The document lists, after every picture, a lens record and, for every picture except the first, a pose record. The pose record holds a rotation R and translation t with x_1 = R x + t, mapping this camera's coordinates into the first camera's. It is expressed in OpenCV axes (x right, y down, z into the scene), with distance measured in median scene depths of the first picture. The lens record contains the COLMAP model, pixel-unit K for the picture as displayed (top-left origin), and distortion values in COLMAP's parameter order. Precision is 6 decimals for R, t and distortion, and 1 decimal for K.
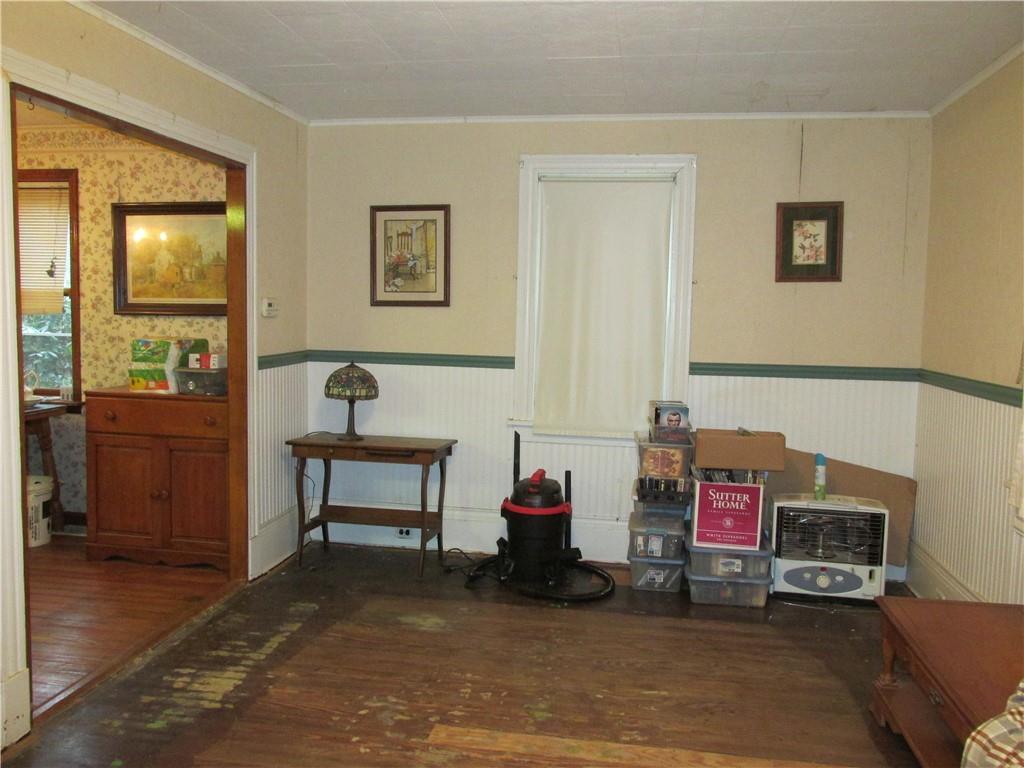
lens RADIAL K [[844.8, 0, 517.4], [0, 844.8, 381.5], [0, 0, 1]] dist [-0.032699, 0.022381]
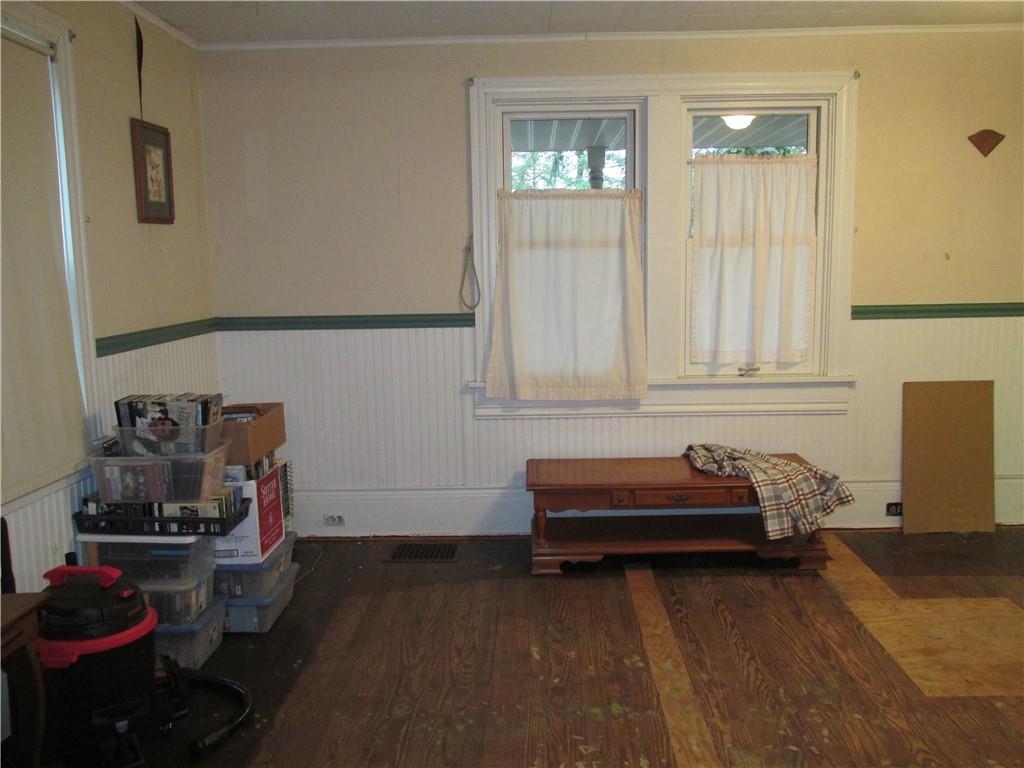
lens RADIAL K [[844.8, 0, 514.0], [0, 844.8, 380.1], [0, 0, 1]] dist [-0.032699, 0.022381]
pose [[-0.141079, -0.155824, 0.977658, -0.461382], [0.094172, 0.980945, 0.169937, -0.067429], [-0.985509, 0.116043, -0.123716, 0.694403]]
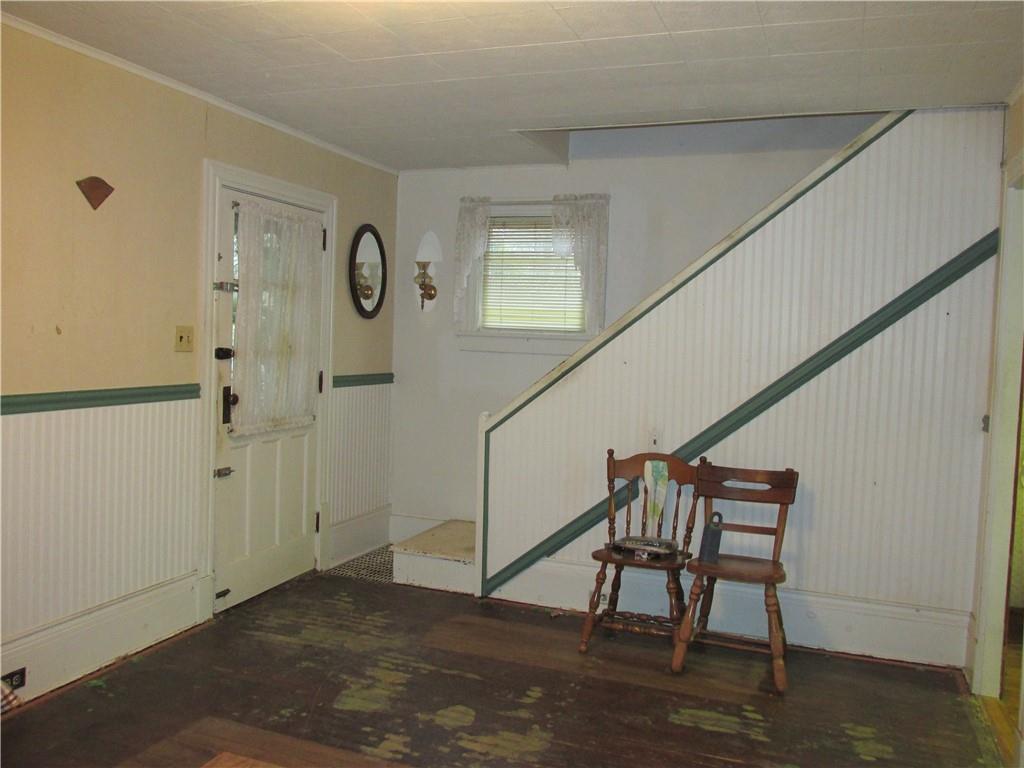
lens RADIAL K [[844.8, 0, 510.9], [0, 844.8, 381.1], [0, 0, 1]] dist [-0.032699, 0.022381]
pose [[-0.977497, -0.060939, 0.201958, -0.160772], [-0.034105, 0.990424, 0.133779, -0.064924], [-0.208176, 0.123881, -0.970215, 0.706640]]
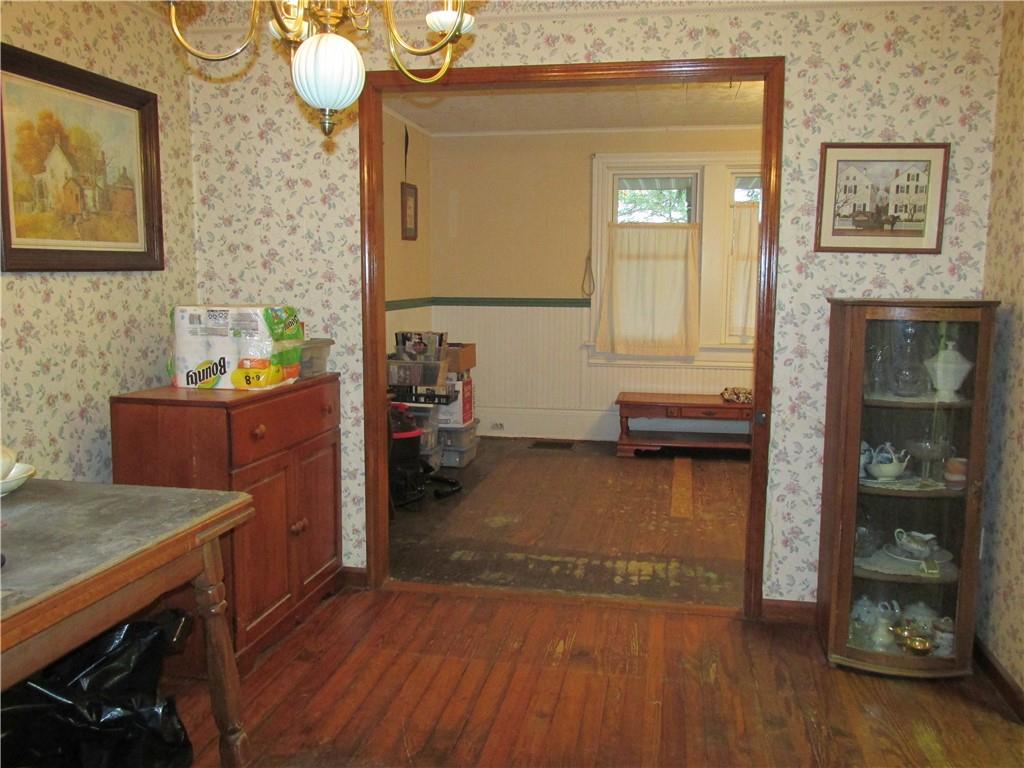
lens RADIAL K [[844.8, 0, 512.7], [0, 844.8, 380.9], [0, 0, 1]] dist [-0.032699, 0.022381]
pose [[0.031976, -0.143914, 0.989074, -0.975930], [0.076205, 0.987050, 0.141156, -0.063888], [-0.996579, 0.070859, 0.042529, 0.697339]]
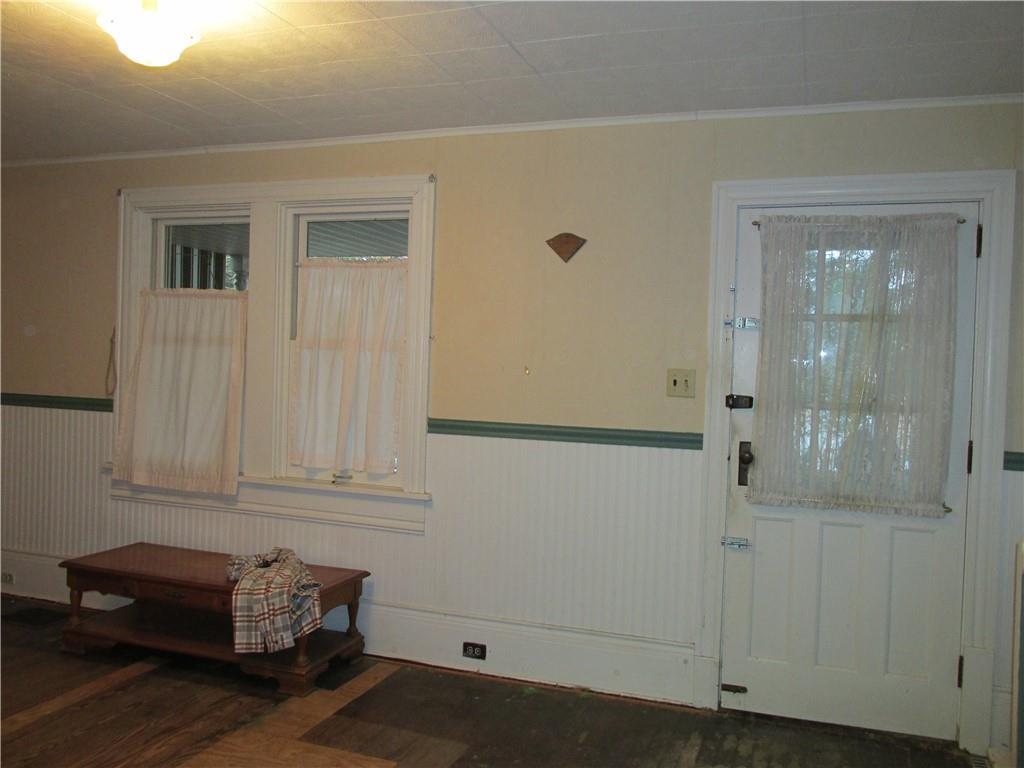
lens RADIAL K [[844.8, 0, 515.3], [0, 844.8, 379.2], [0, 0, 1]] dist [-0.032699, 0.022381]
pose [[0.181717, -0.033234, 0.982789, -0.432216], [0.046949, 0.998582, 0.025087, -0.018107], [-0.982229, 0.041582, 0.183020, 0.032632]]
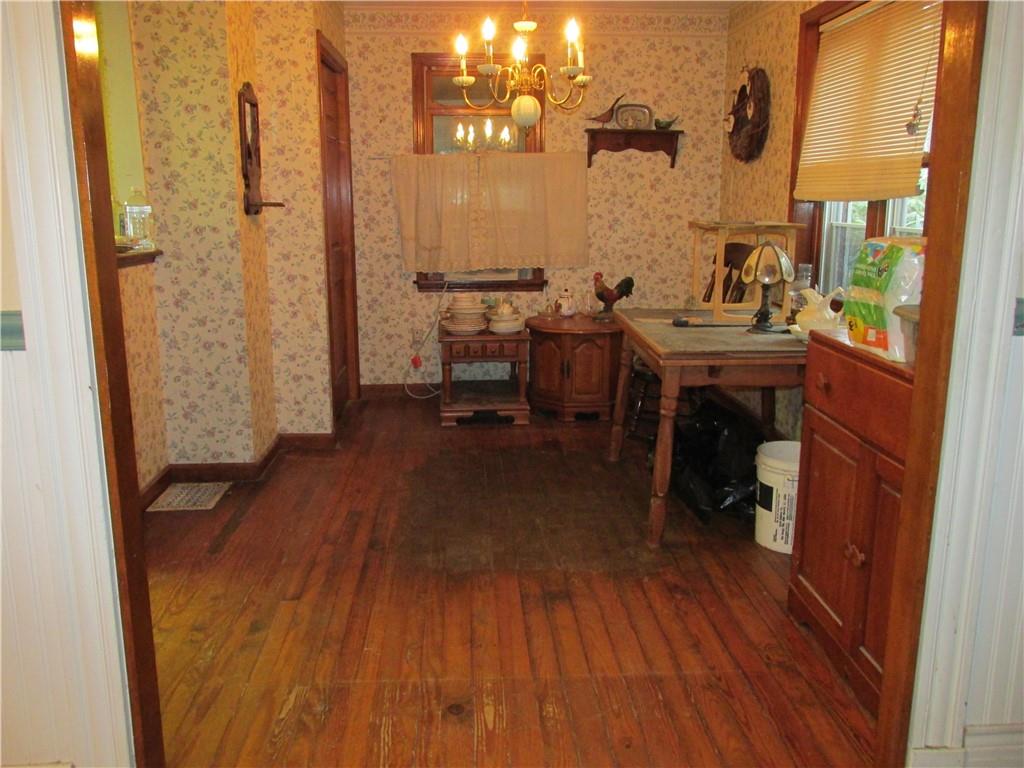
lens RADIAL K [[844.8, 0, 515.9], [0, 844.8, 381.6], [0, 0, 1]] dist [-0.032699, 0.022381]
pose [[0.215849, 0.189222, -0.957917, -0.005424], [-0.079250, 0.981201, 0.175965, -0.034939], [0.973205, 0.037933, 0.226787, 0.609353]]
